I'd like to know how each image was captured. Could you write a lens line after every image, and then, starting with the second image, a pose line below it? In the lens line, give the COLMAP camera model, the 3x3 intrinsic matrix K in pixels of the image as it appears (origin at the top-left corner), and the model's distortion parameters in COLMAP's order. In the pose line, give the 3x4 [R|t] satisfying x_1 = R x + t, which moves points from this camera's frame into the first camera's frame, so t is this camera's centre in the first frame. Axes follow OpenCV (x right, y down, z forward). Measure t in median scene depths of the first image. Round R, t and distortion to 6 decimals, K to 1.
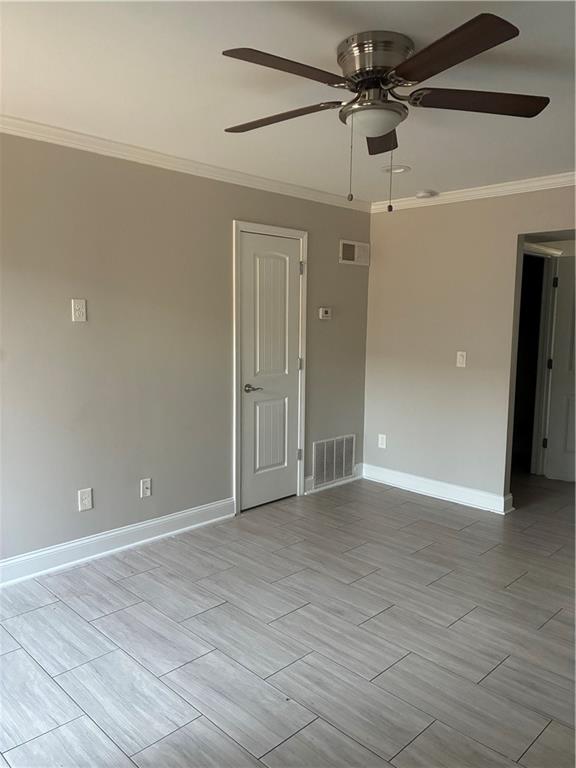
lens RADIAL K [[588.6, 0, 288.0], [0, 588.6, 384.0], [0, 0, 1]] dist [0.042553, -0.079972]
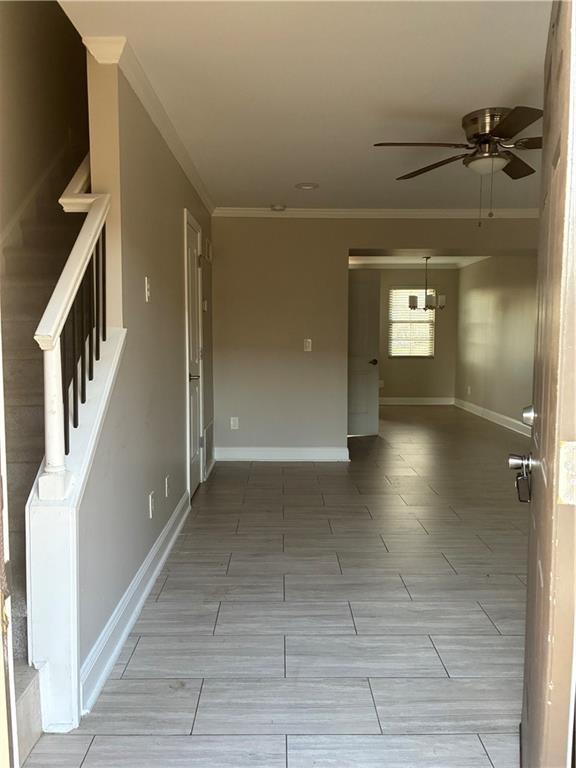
lens RADIAL K [[588.6, 0, 288.0], [0, 588.6, 384.0], [0, 0, 1]] dist [0.042553, -0.079972]
pose [[0.691747, -0.073361, 0.718404, -0.940483], [0.083703, 0.996267, 0.021138, 0.014277], [-0.717272, 0.045510, 0.695305, 0.259707]]
